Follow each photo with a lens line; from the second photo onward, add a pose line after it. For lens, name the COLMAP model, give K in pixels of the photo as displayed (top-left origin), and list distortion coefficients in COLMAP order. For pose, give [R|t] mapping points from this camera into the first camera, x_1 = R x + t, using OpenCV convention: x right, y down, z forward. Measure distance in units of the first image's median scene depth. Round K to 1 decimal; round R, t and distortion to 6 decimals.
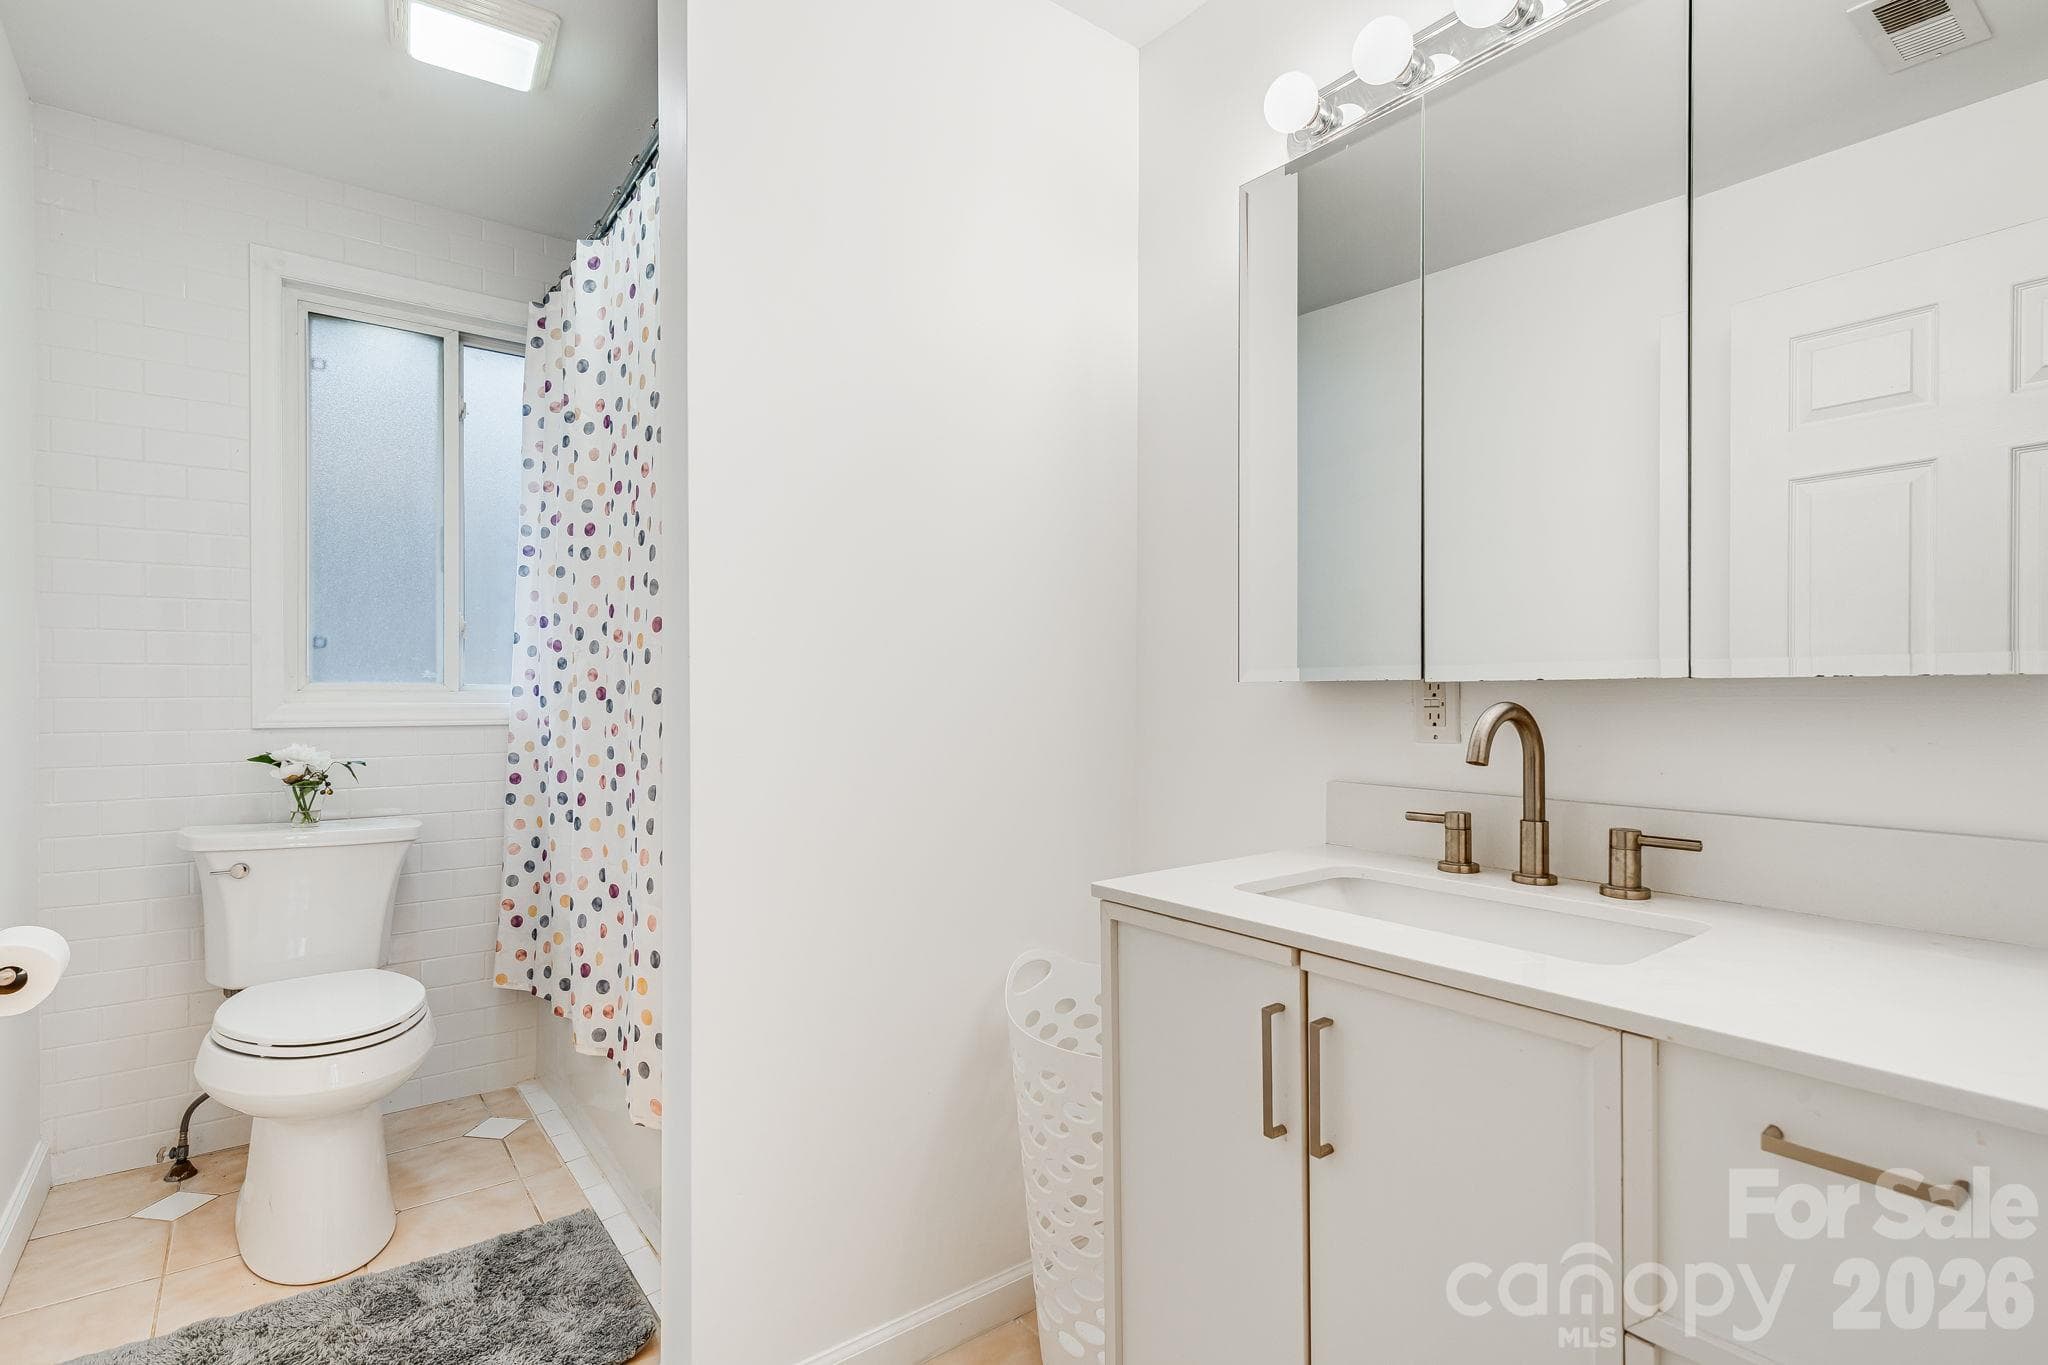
lens RADIAL K [[994.4, 0, 1036.4], [0, 994.4, 692.2], [0, 0, 1]] dist [-0.003944, 0.001806]
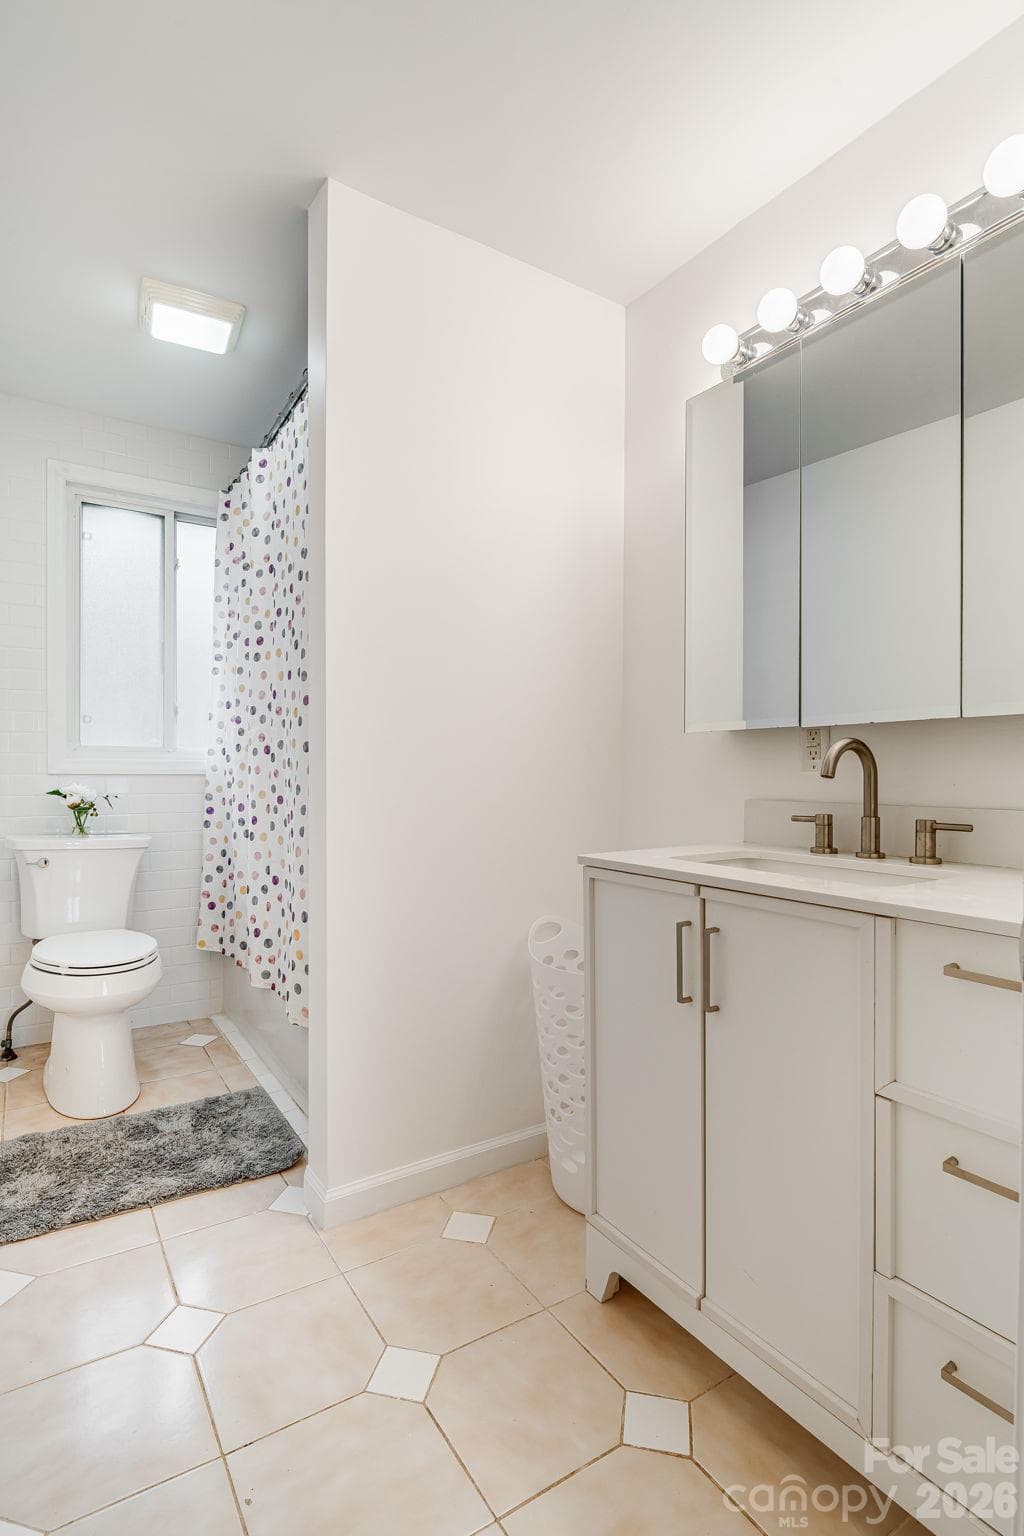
lens RADIAL K [[745.8, 0, 501.3], [0, 745.8, 765.8], [0, 0, 1]] dist [-0.003944, 0.001806]
pose [[0.995278, 0.002543, -0.097027, 0.029821], [-0.002641, 0.999996, -0.000874, 0.032207], [0.097024, 0.001126, 0.995281, -0.112504]]
